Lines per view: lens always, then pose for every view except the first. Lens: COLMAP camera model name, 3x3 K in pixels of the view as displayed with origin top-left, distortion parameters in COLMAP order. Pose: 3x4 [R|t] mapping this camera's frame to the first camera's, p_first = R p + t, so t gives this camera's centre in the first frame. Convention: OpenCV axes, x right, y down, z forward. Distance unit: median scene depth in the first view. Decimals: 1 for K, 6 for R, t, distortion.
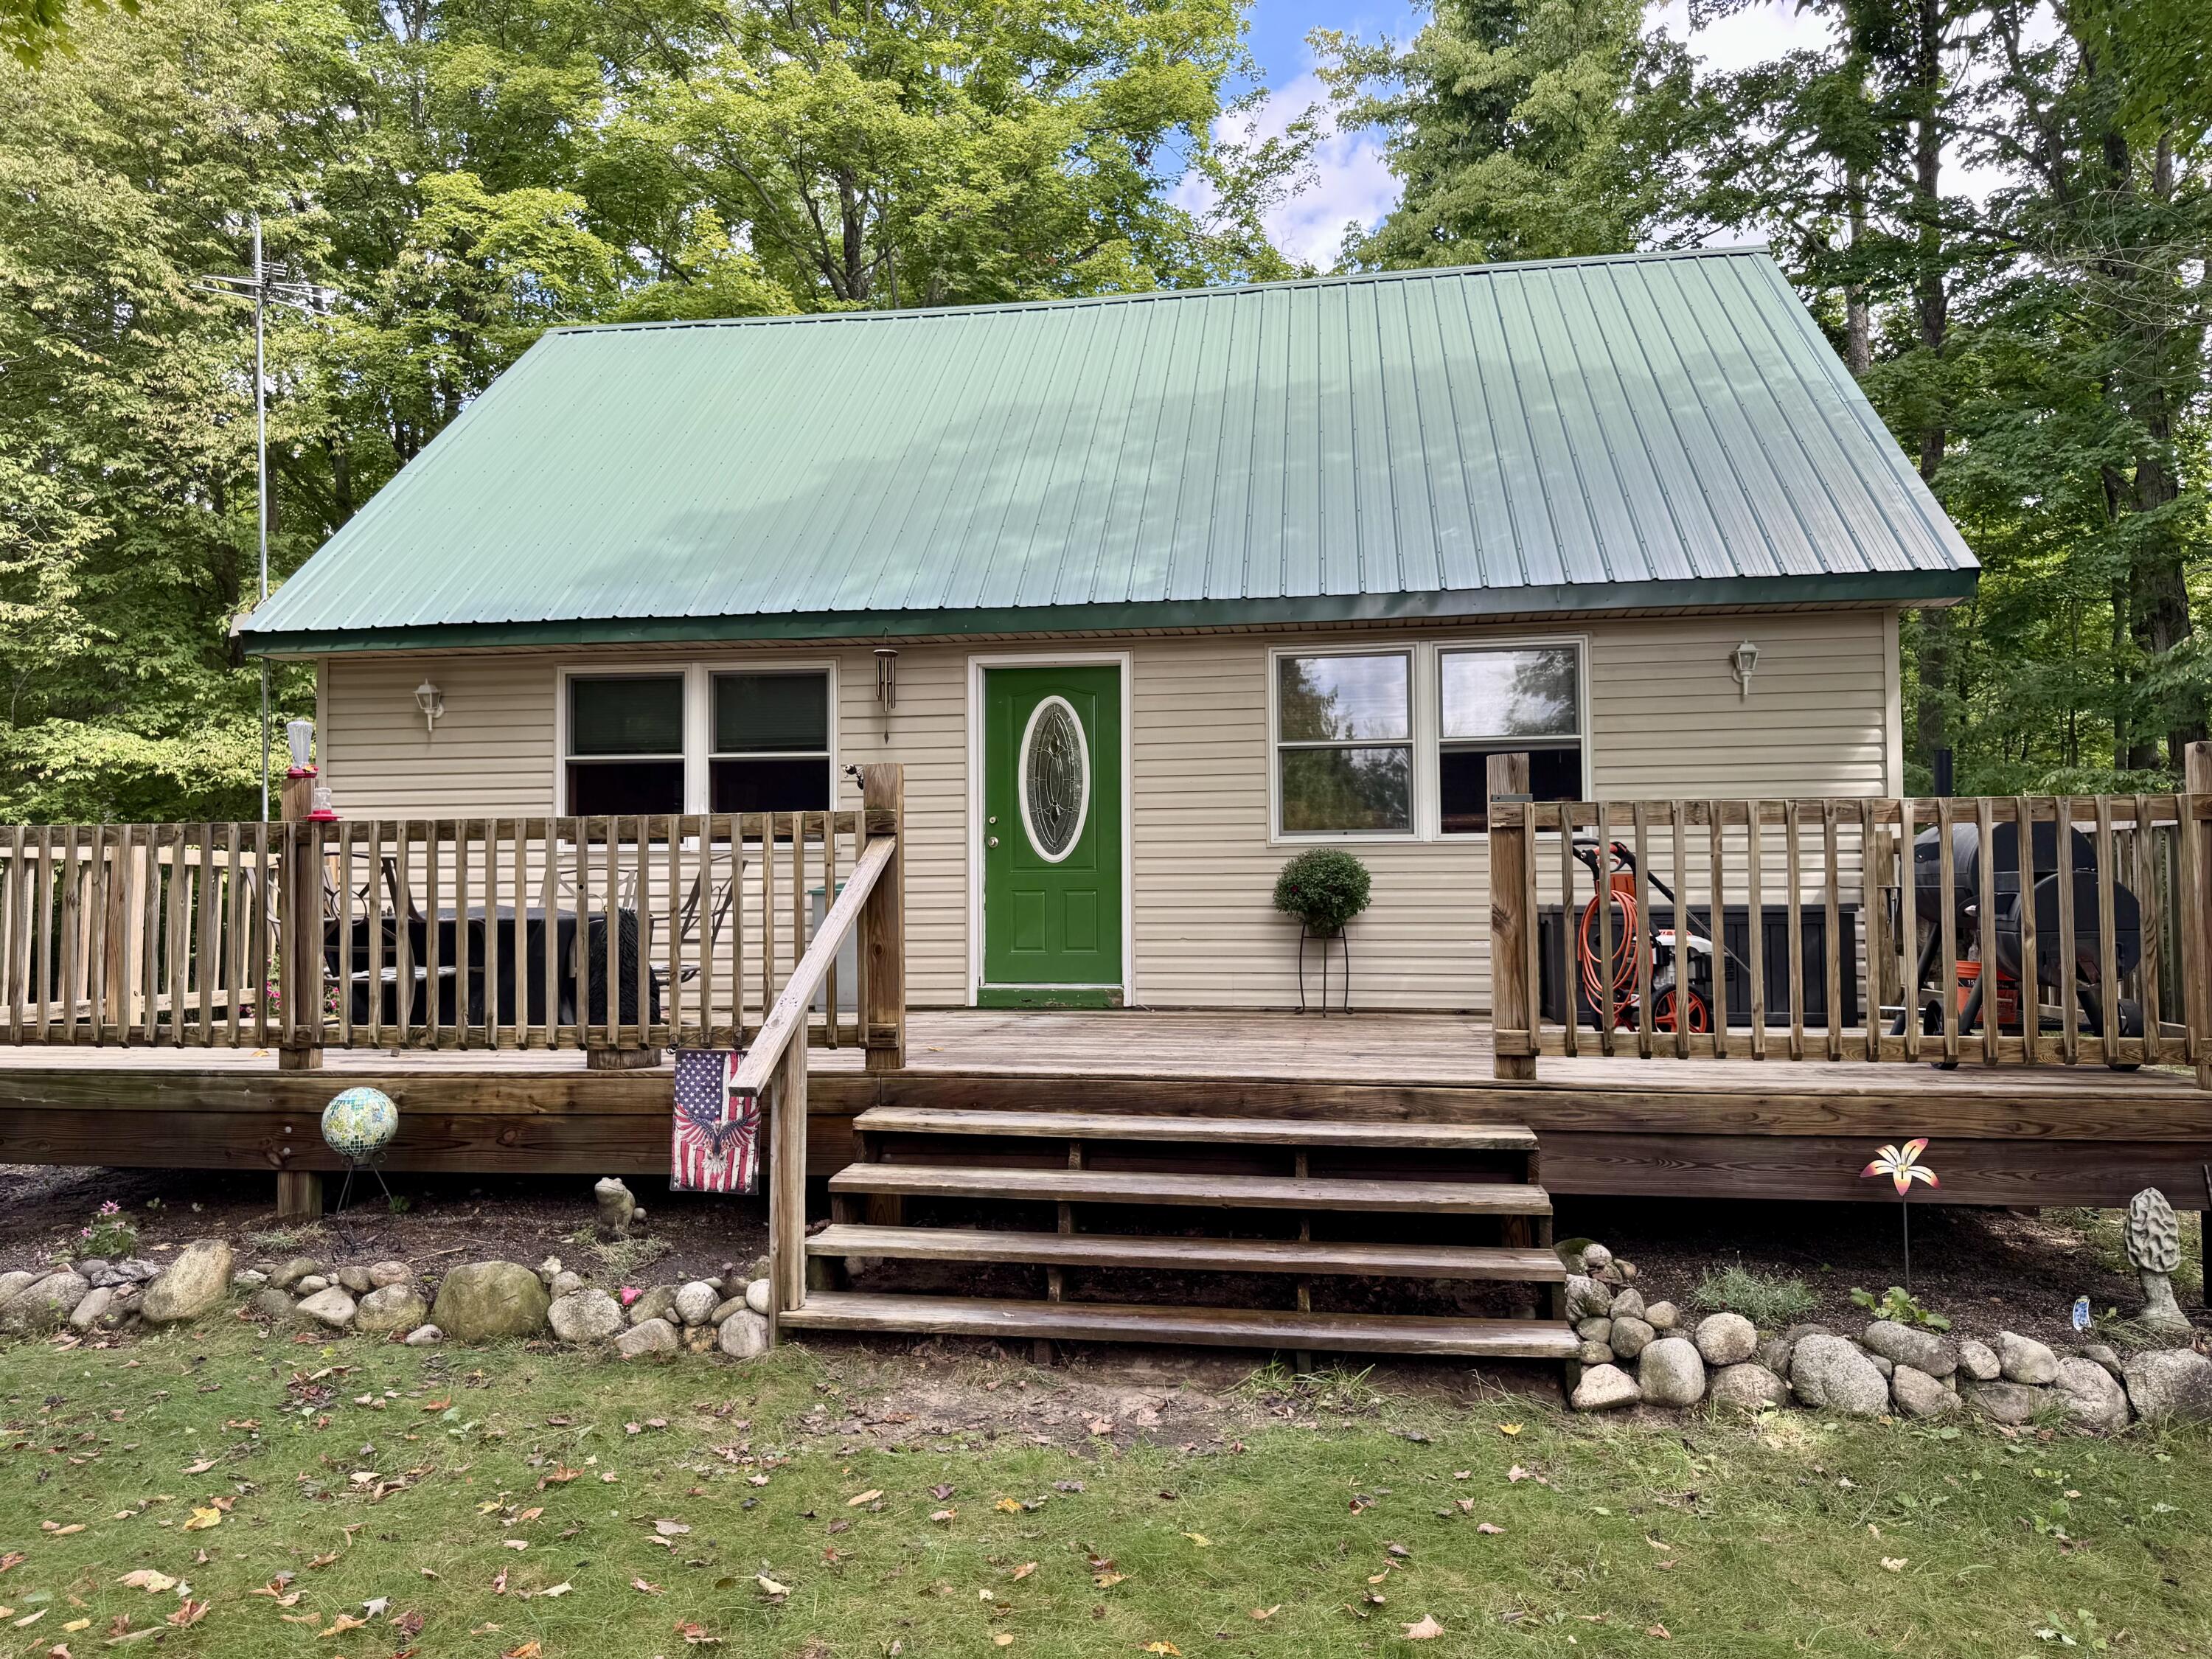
lens RADIAL K [[1537.5, 0, 1106.0], [0, 1537.5, 829.5], [0, 0, 1]] dist [0.059260, -0.073935]
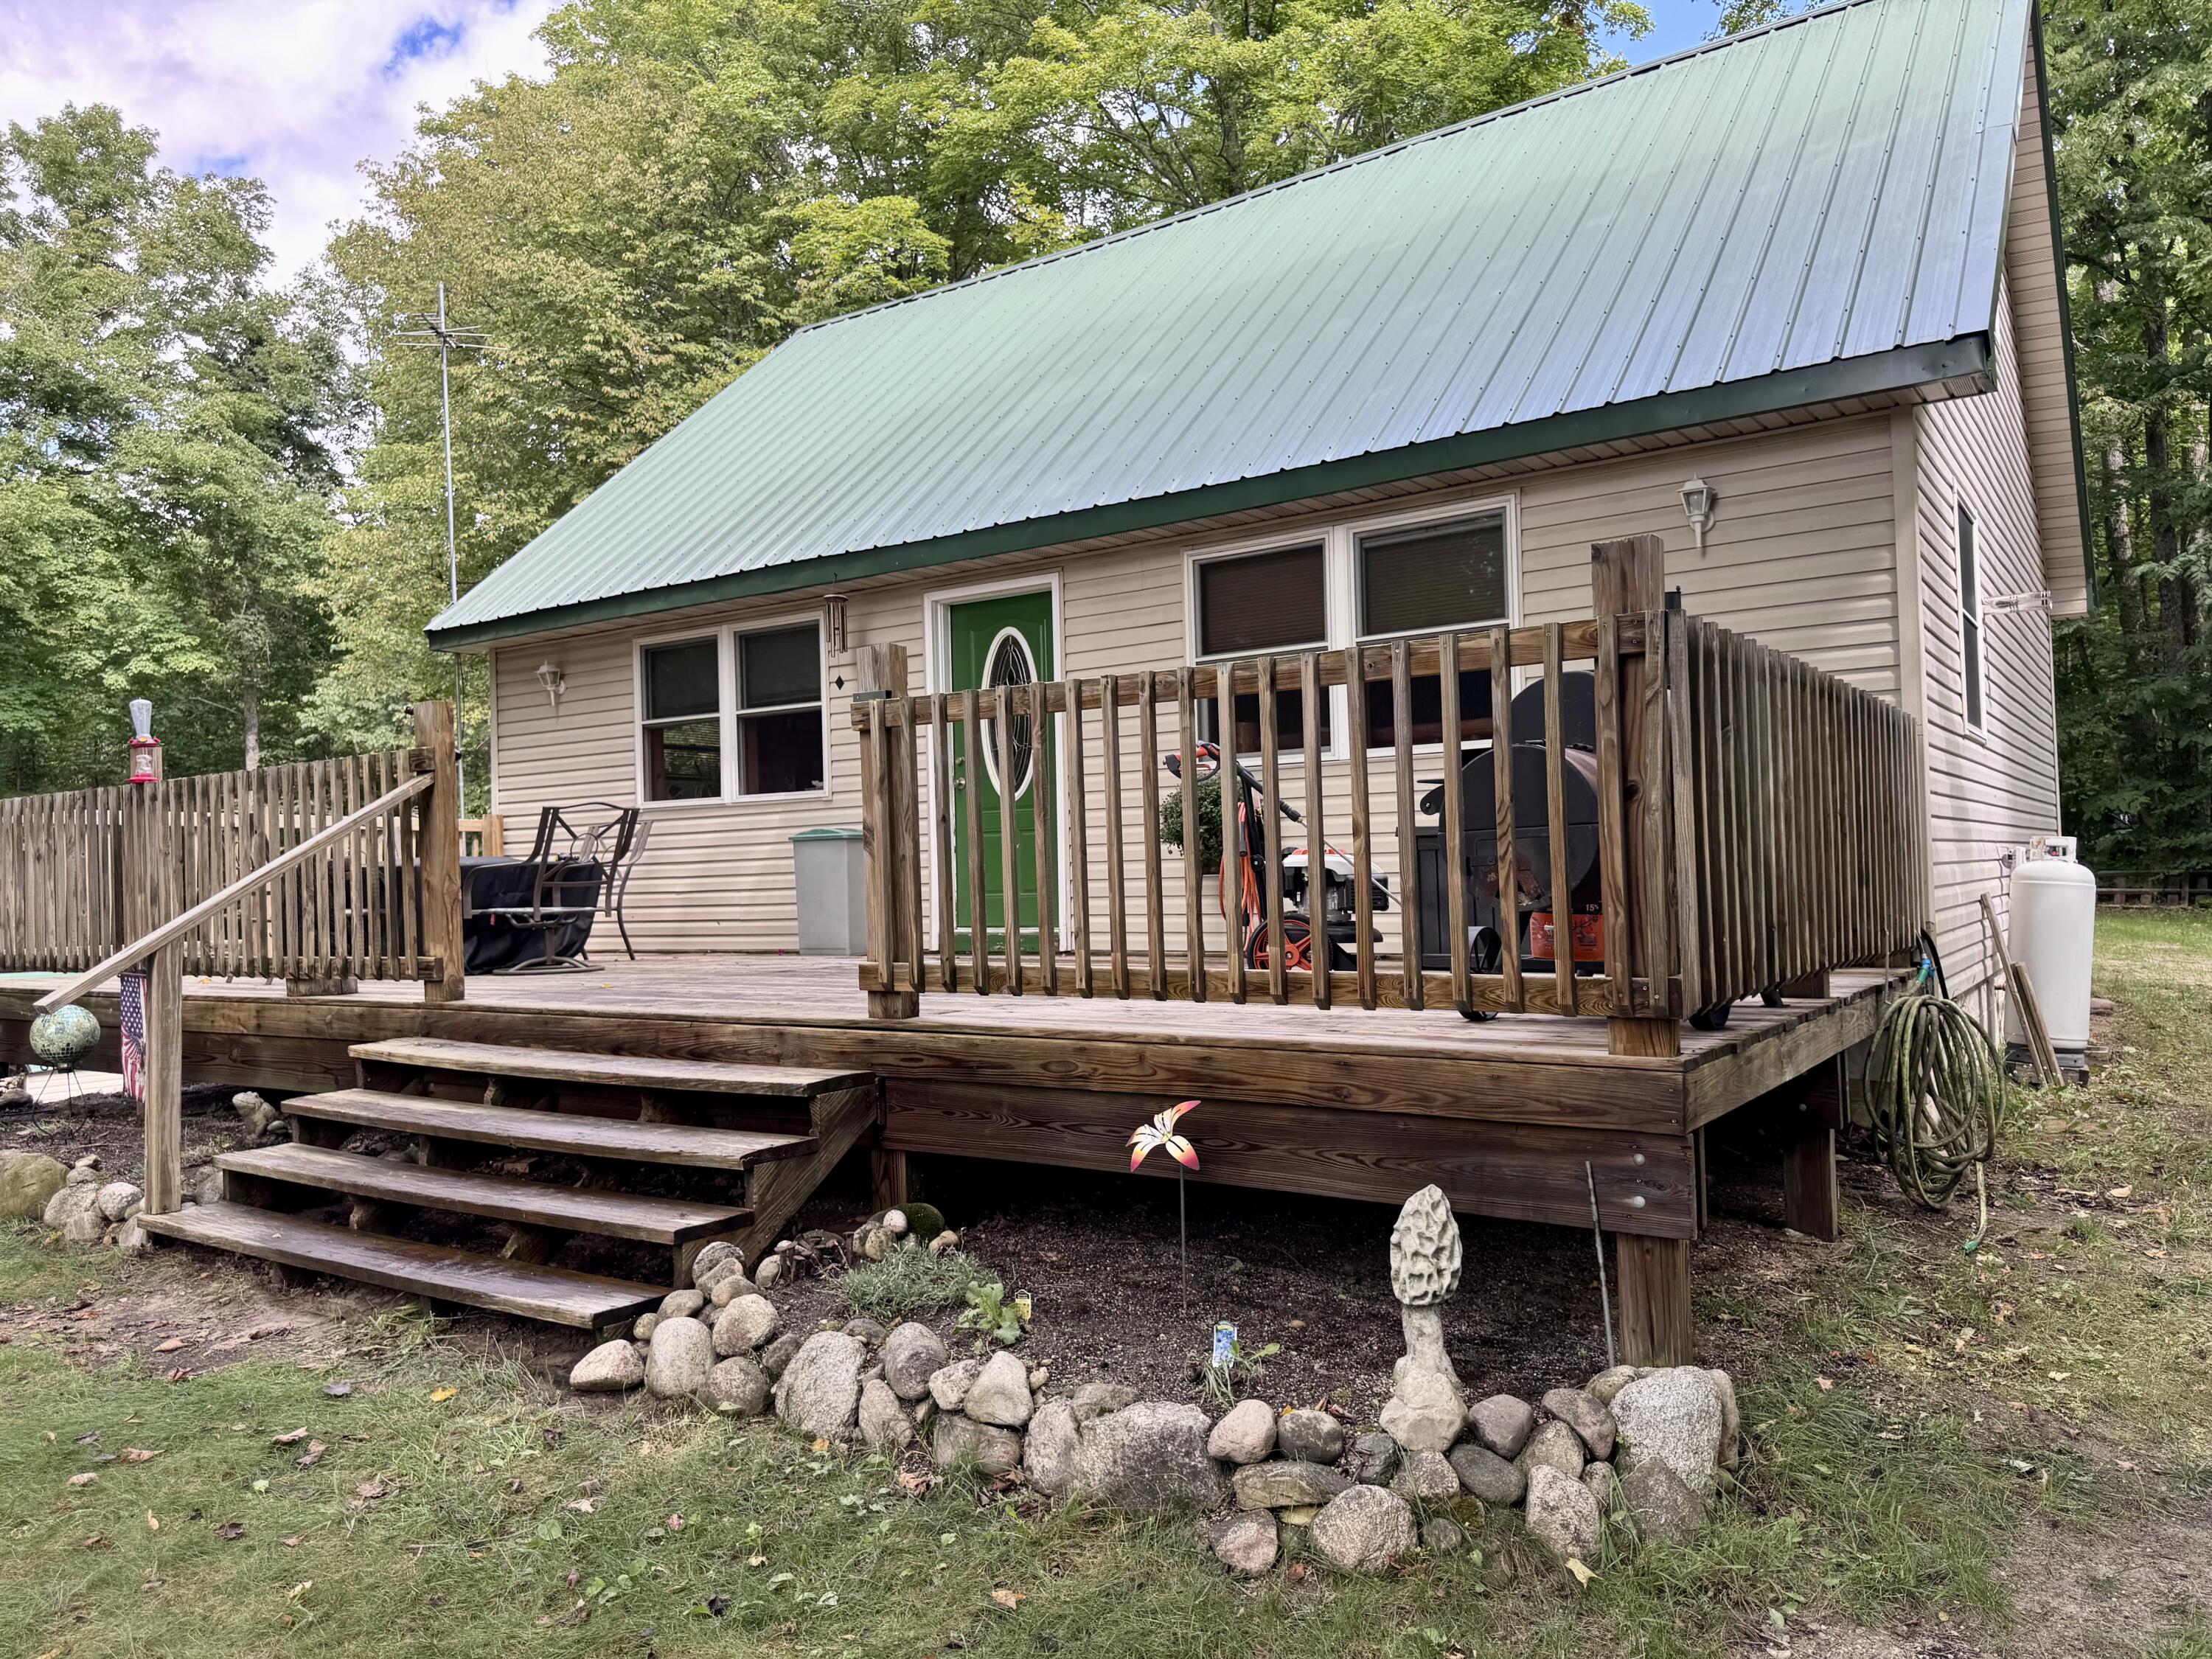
lens RADIAL K [[1537.5, 0, 1106.0], [0, 1537.5, 829.5], [0, 0, 1]] dist [0.059260, -0.073935]
pose [[0.902222, -0.030671, -0.430179, 0.441028], [0.042395, 0.998944, 0.017692, 0.025612], [0.429182, -0.034199, 0.902570, 0.158106]]
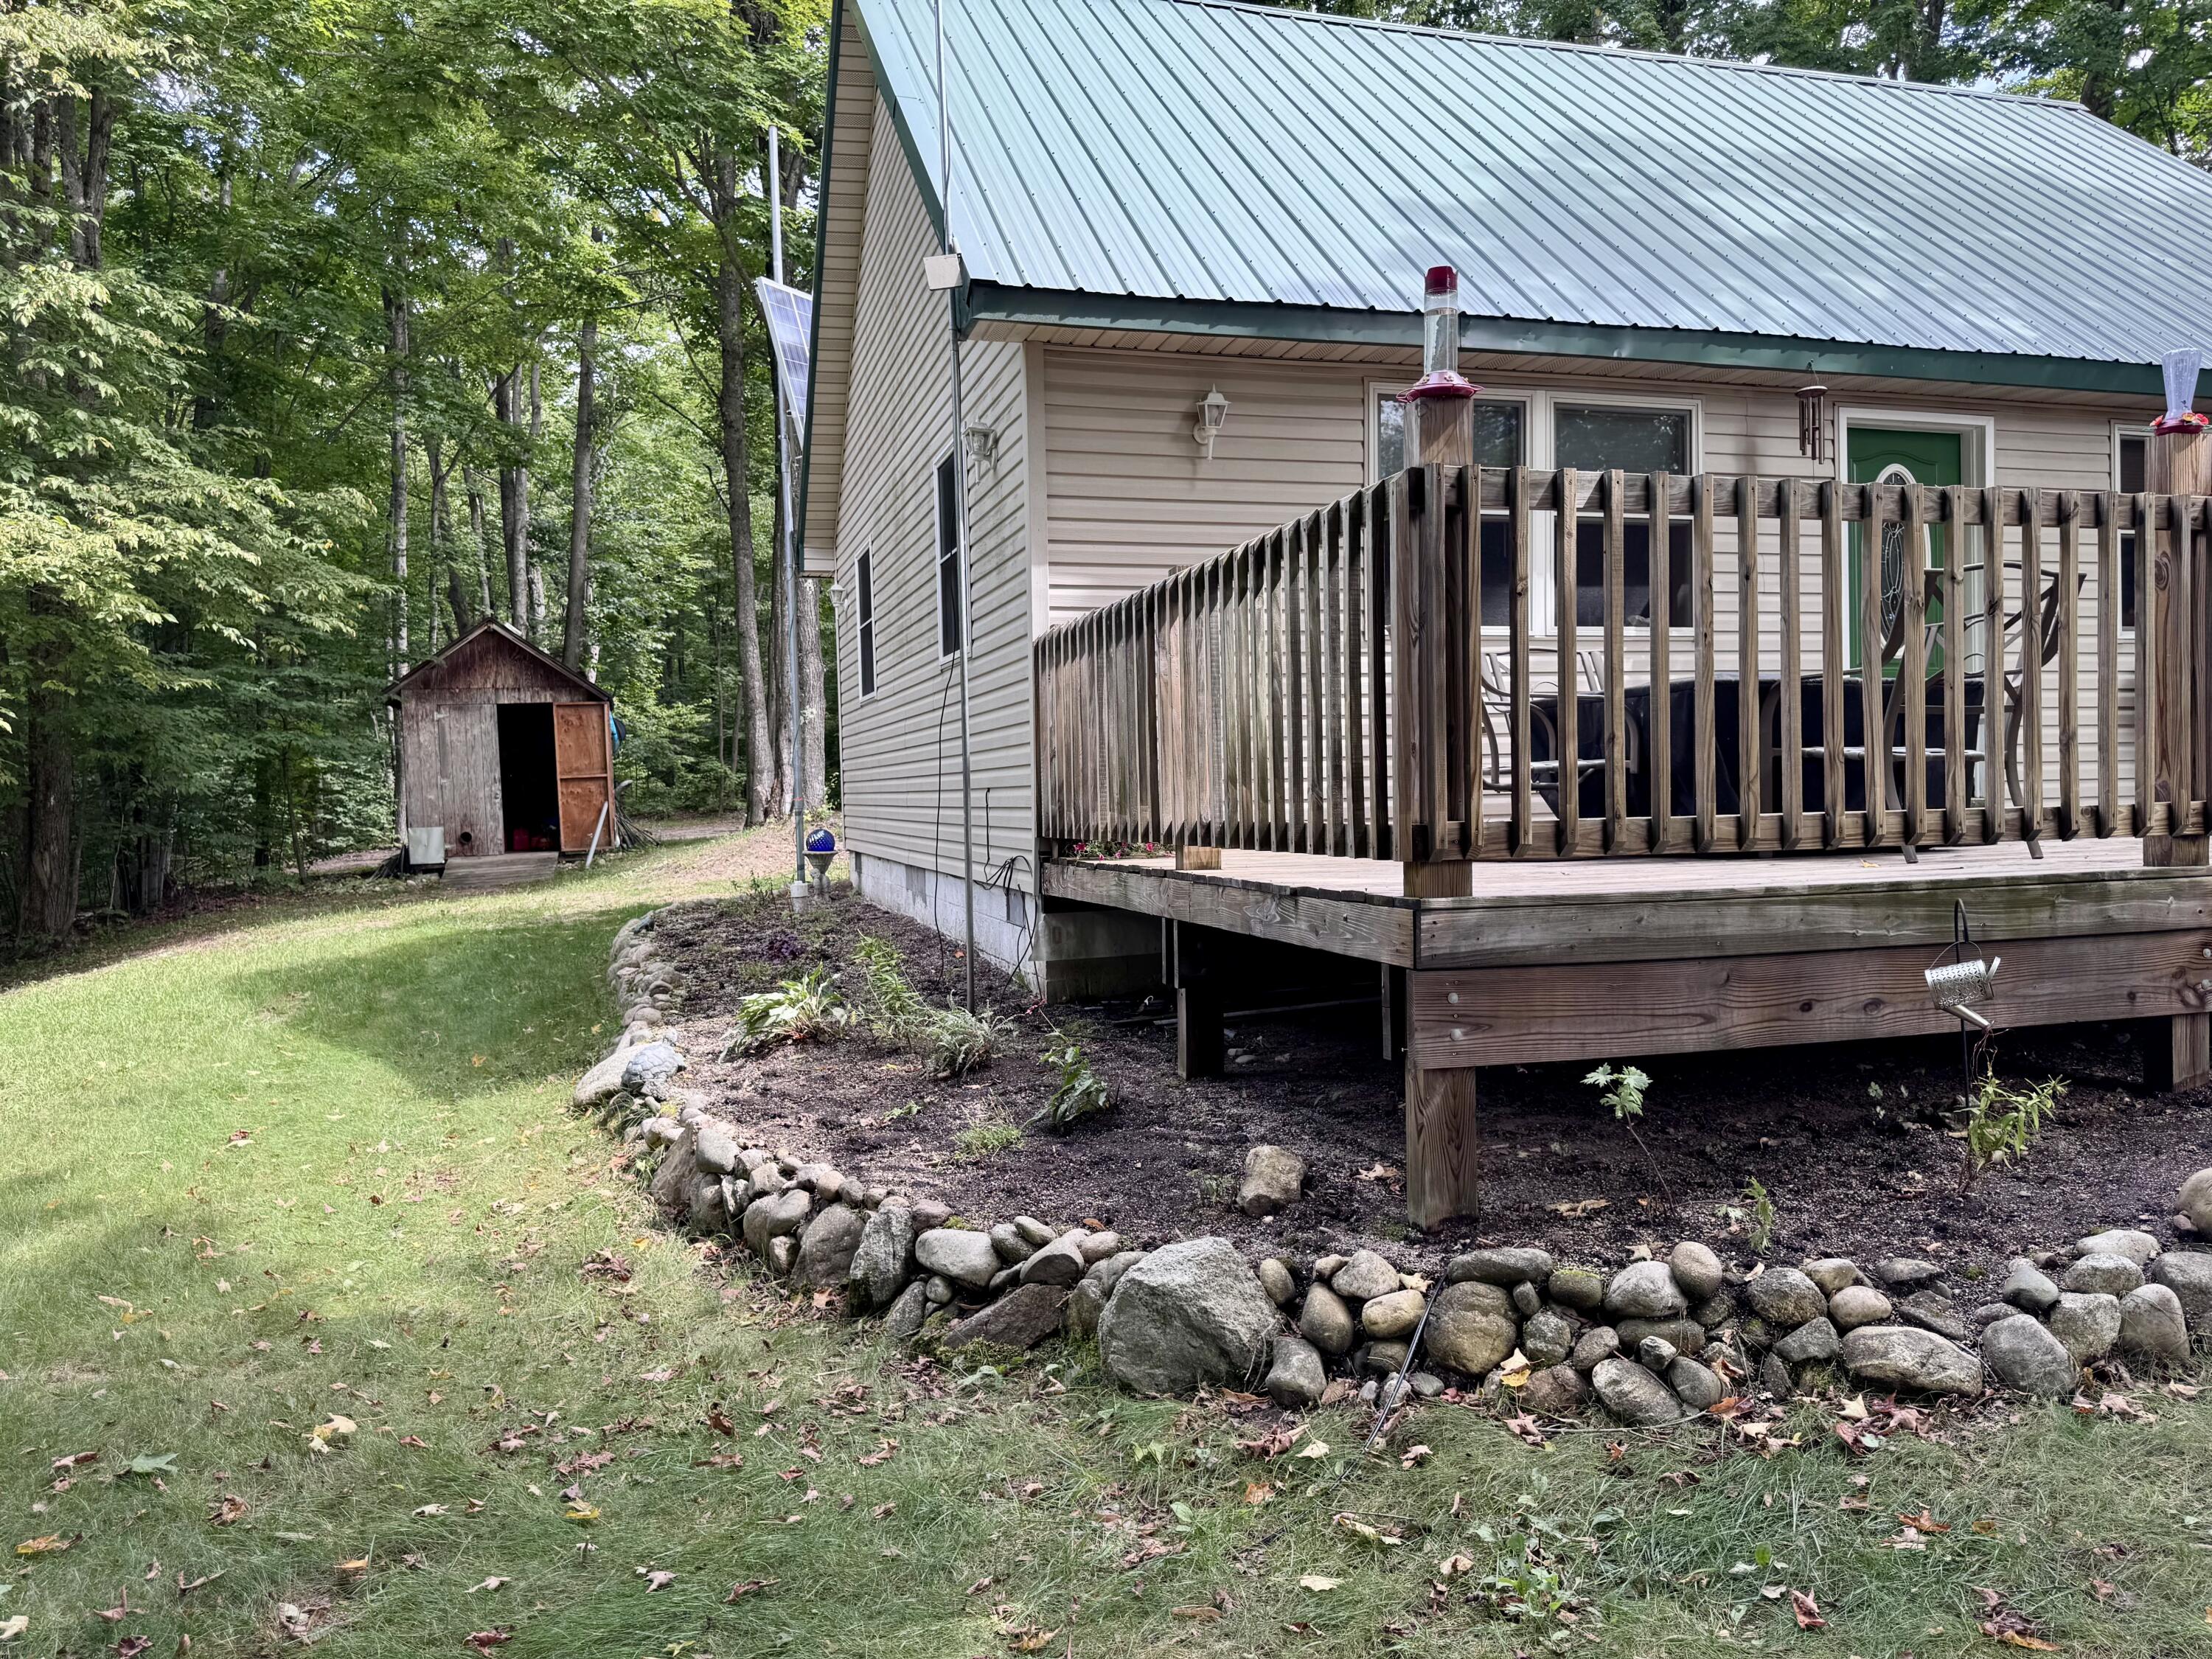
lens RADIAL K [[1638.4, 0, 1106.0], [0, 1638.4, 829.5], [0, 0, 1]] dist [-0.002801, -0.097881]
pose [[0.905814, -0.027941, 0.422753, -0.851839], [-0.005430, 0.996975, 0.077528, 0.054427], [-0.423640, -0.072522, 0.902923, 0.348528]]
